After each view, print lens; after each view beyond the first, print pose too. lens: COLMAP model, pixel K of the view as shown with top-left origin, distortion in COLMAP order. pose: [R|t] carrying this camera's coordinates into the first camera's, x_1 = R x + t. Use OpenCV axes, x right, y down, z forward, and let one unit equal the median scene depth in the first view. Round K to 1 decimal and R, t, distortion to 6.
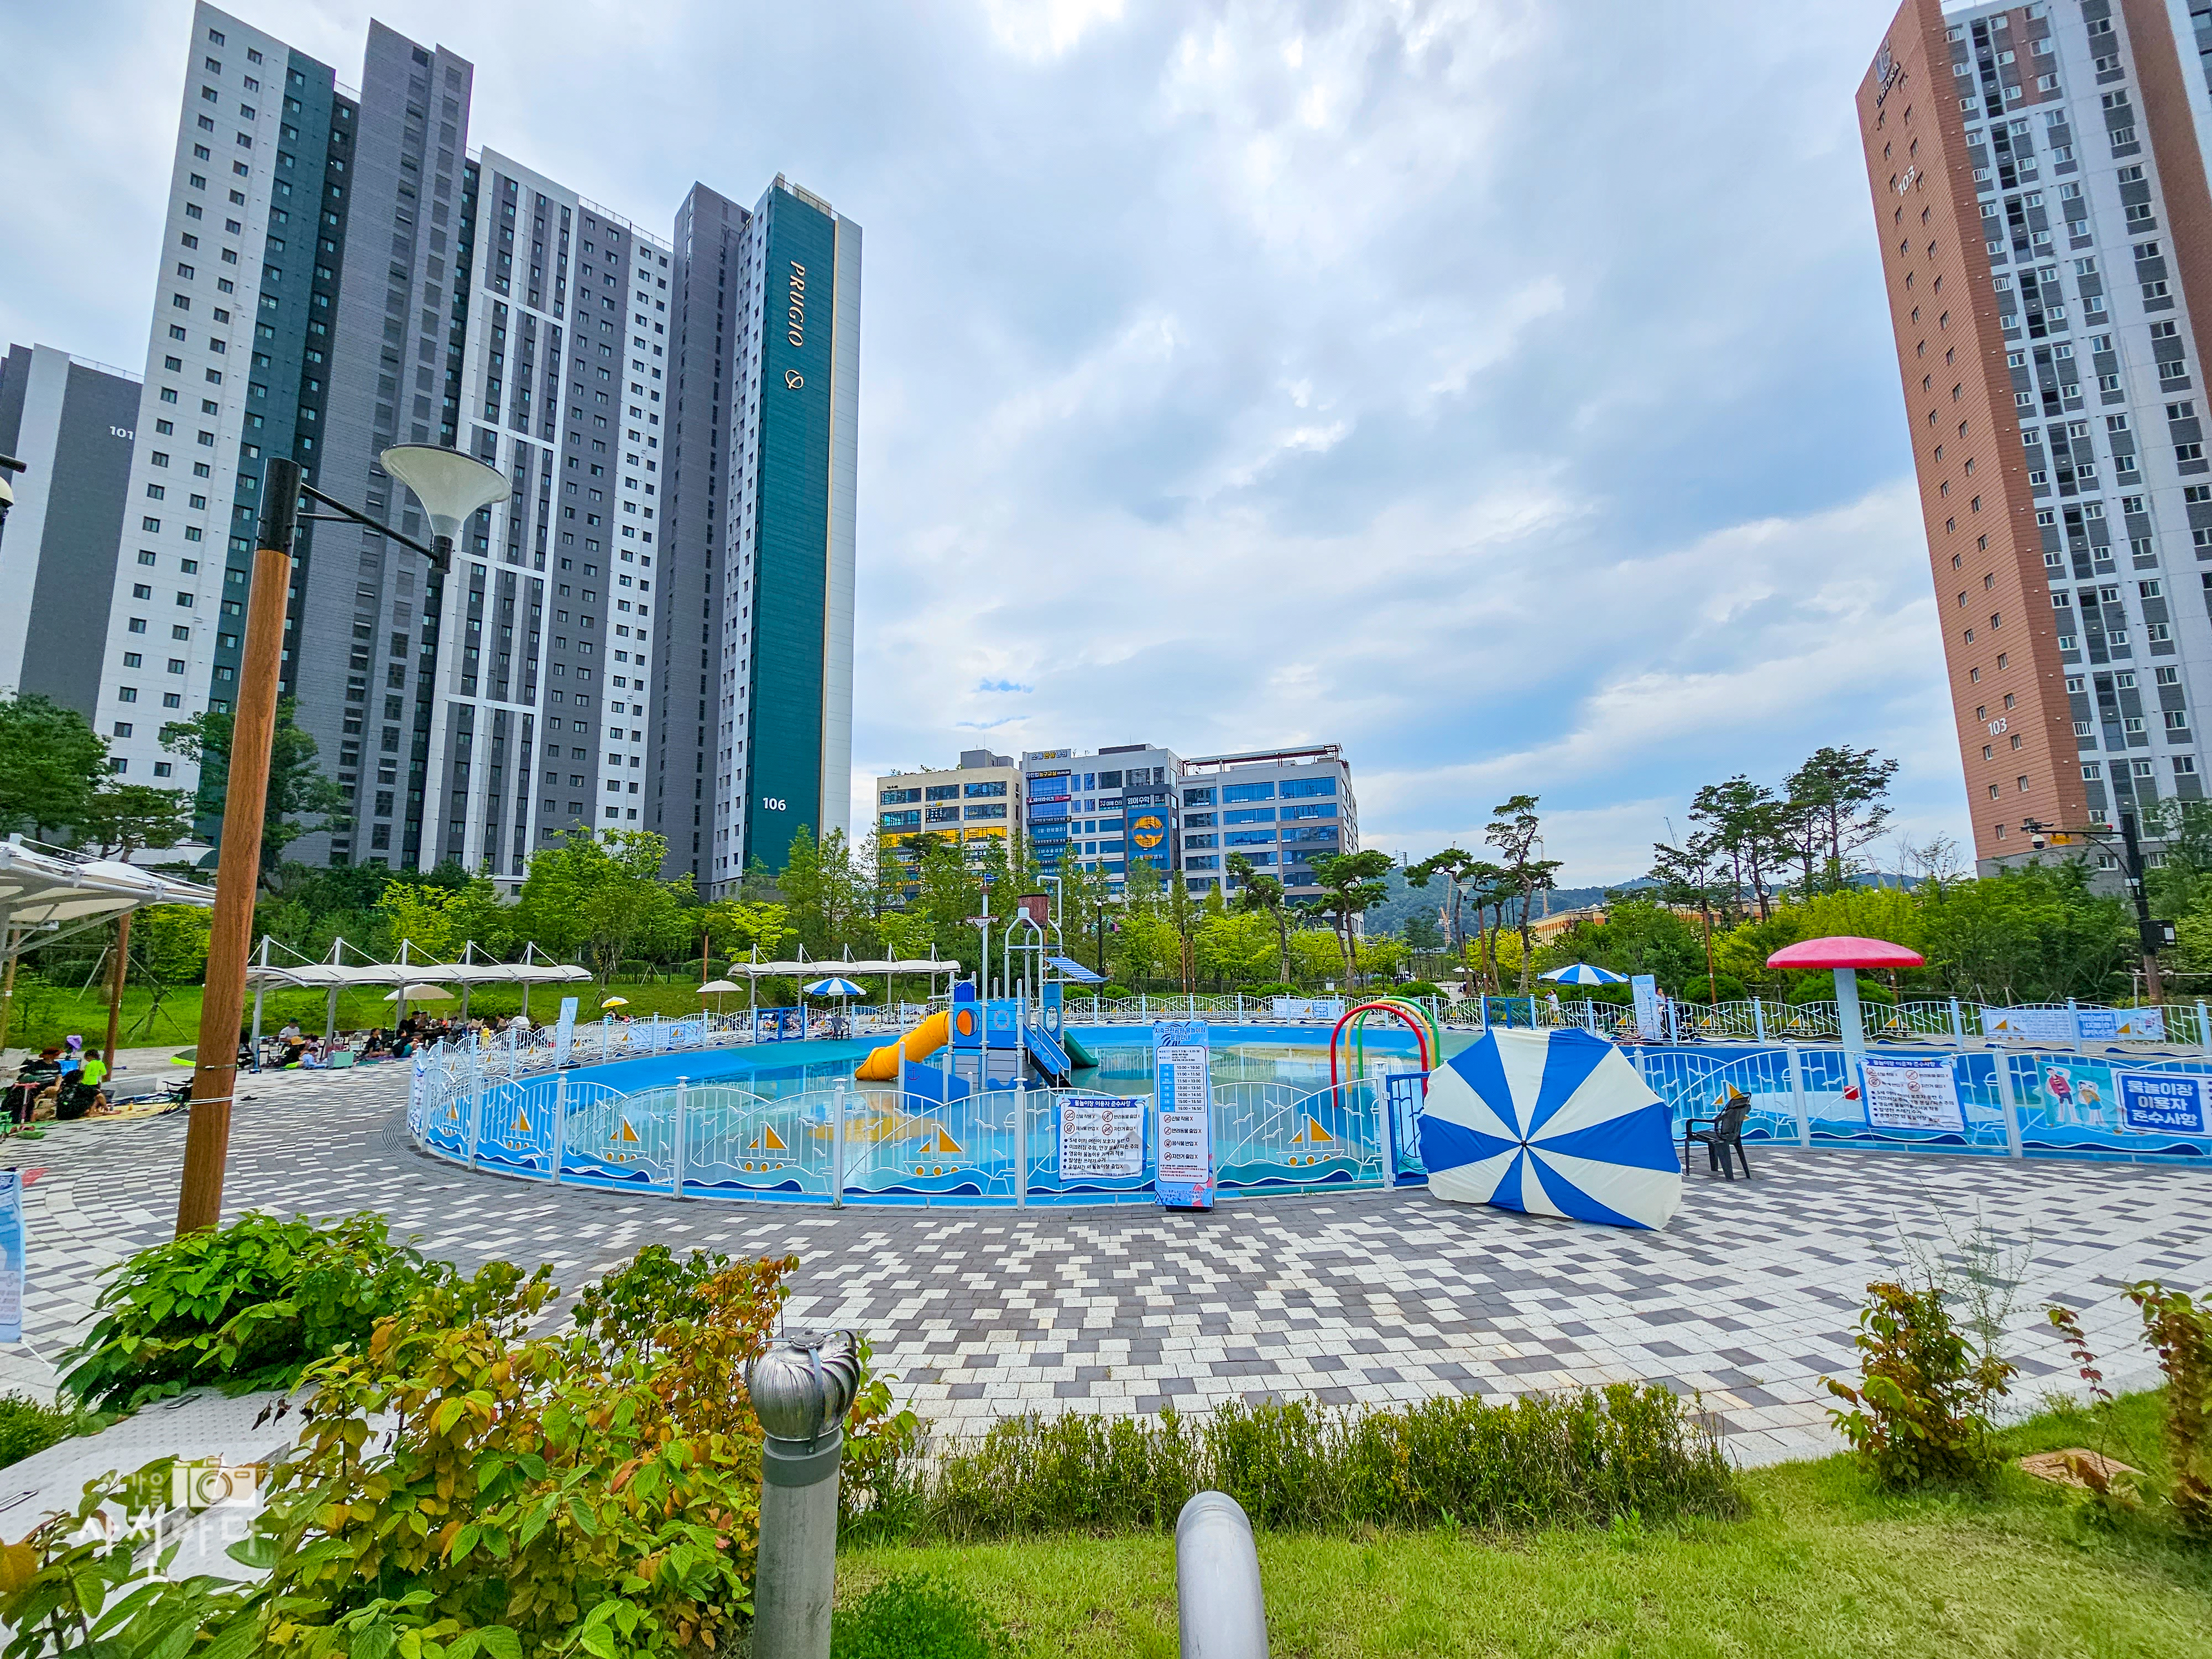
lens RADIAL K [[921.4, 0, 1100.2], [0, 921.4, 828.6], [0, 0, 1]] dist [0.000106, 0.001650]
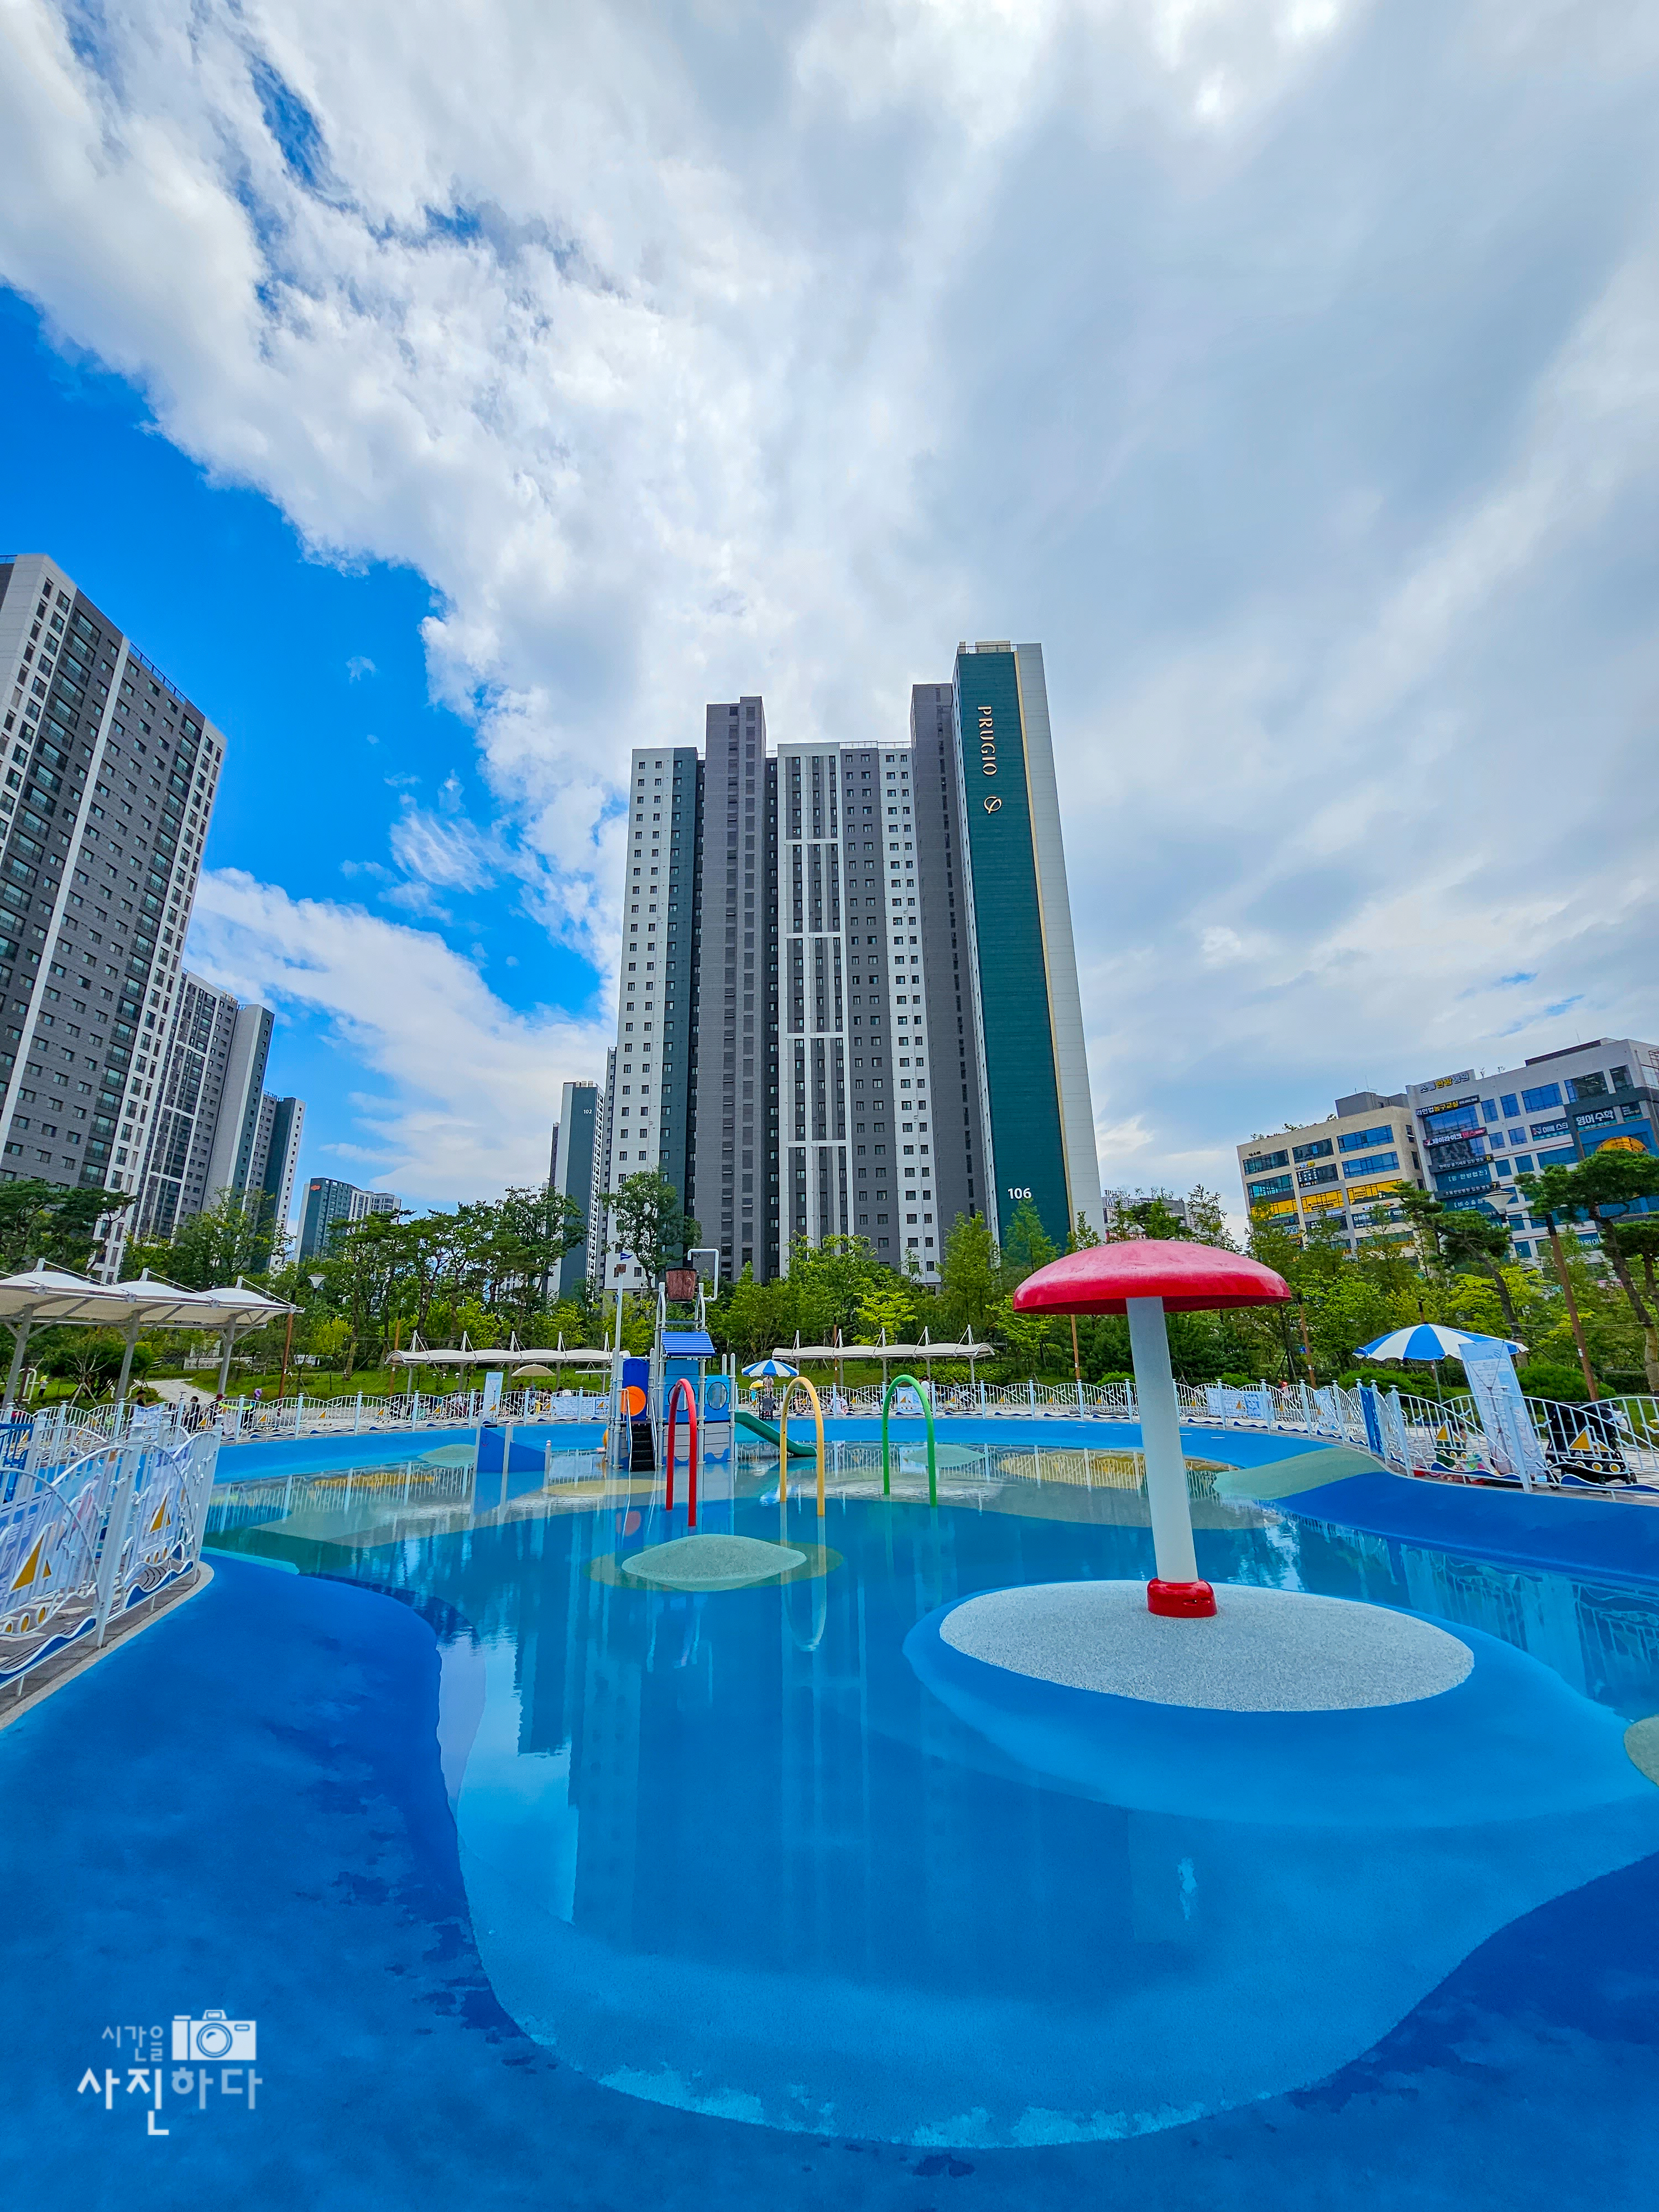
lens RADIAL K [[921.4, 0, 827.9], [0, 921.4, 1088.3], [0, 0, 1]] dist [0.000106, 0.001650]
pose [[0.693900, -0.208966, -0.689083, 0.220314], [0.110471, 0.976530, -0.184892, 0.024101], [0.711546, 0.052173, 0.700699, 0.113452]]
